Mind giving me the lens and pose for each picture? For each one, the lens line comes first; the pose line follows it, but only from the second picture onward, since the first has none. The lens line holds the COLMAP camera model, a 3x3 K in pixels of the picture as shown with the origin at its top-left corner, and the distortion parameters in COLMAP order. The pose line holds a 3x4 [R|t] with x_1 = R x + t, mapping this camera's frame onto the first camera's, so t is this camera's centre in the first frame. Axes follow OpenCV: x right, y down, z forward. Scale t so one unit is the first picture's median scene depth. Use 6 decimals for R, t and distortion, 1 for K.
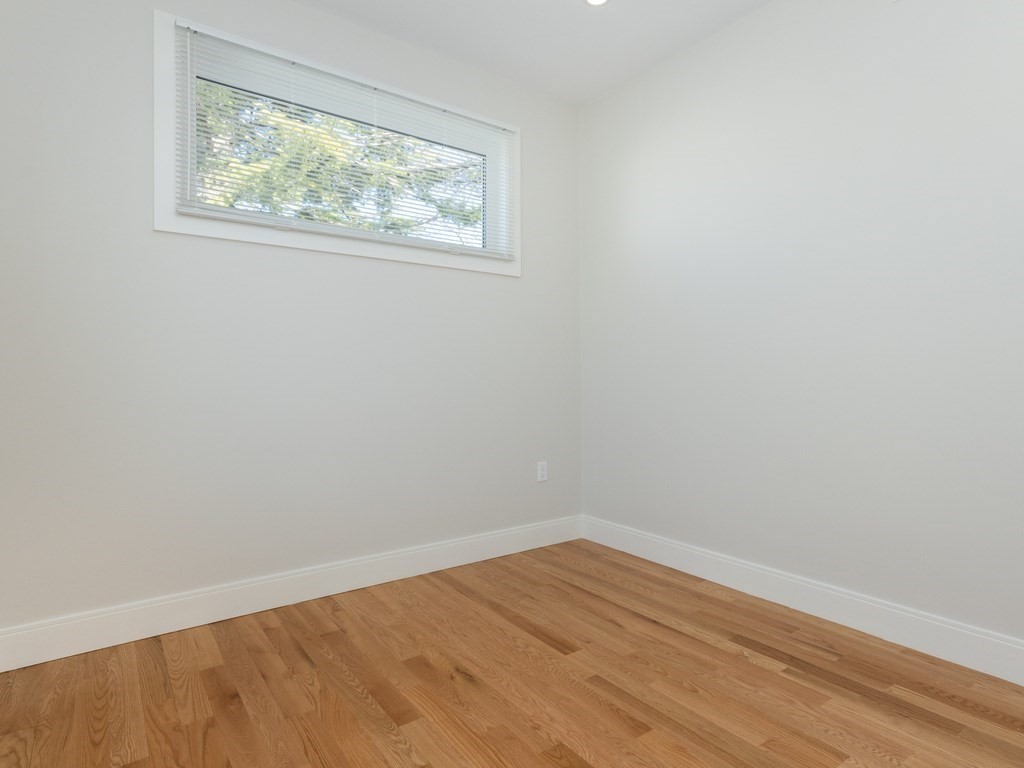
lens RADIAL K [[548.8, 0, 522.1], [0, 548.8, 385.7], [0, 0, 1]] dist [0.003262, 0.001300]
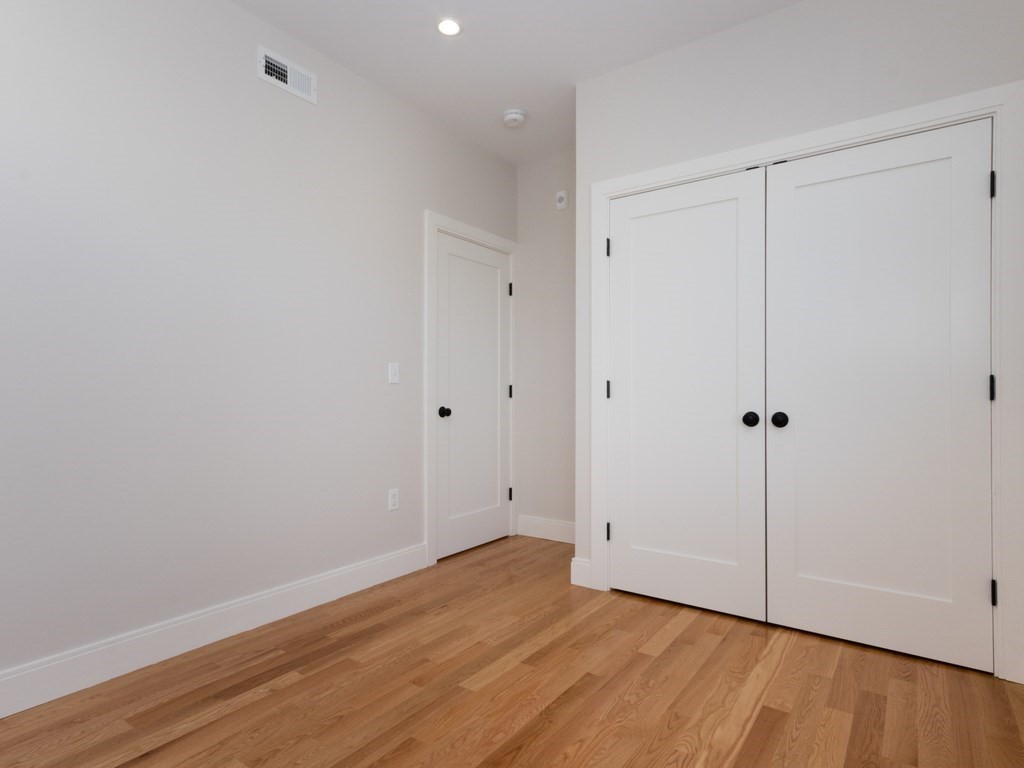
lens RADIAL K [[548.8, 0, 522.1], [0, 548.8, 385.7], [0, 0, 1]] dist [0.003262, 0.001300]
pose [[-0.303053, 0.023166, 0.952692, -0.582799], [0.016211, 0.999685, -0.019152, -0.009268], [-0.952836, 0.009640, -0.303334, 0.783199]]
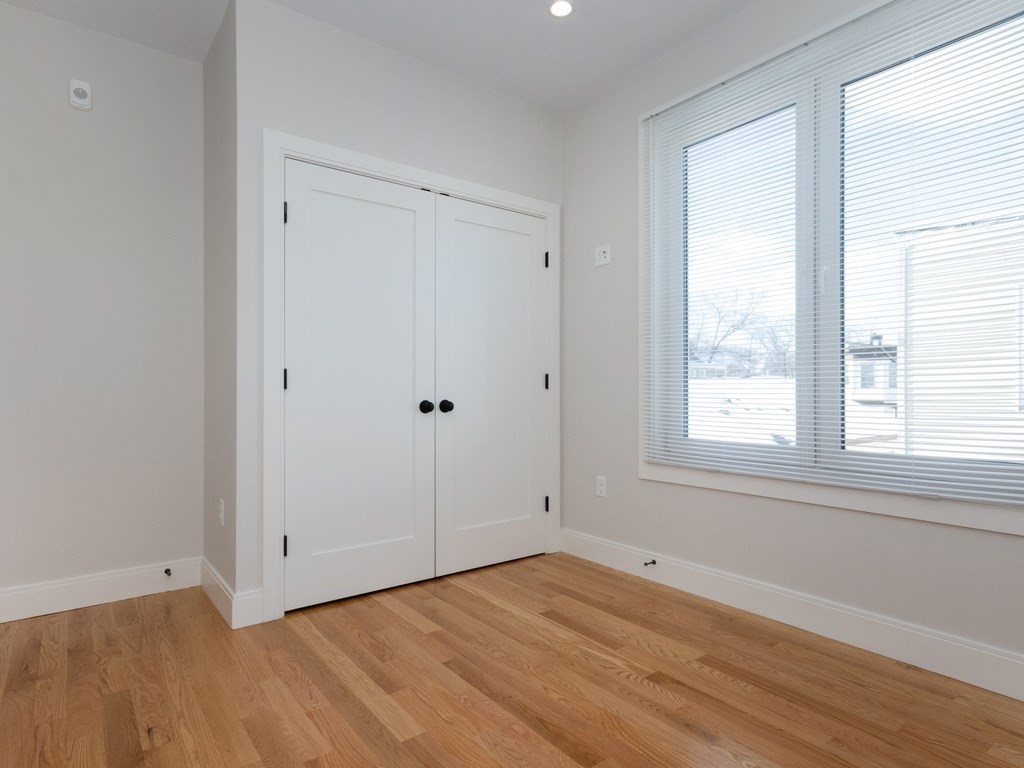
lens RADIAL K [[587.6, 0, 487.1], [0, 587.6, 386.3], [0, 0, 1]] dist [0.001678, 0.001192]
pose [[-0.999864, 0.011454, 0.011841, 0.155083], [0.011541, 0.999907, 0.007245, -0.013075], [-0.011757, 0.007381, -0.999904, 1.361788]]
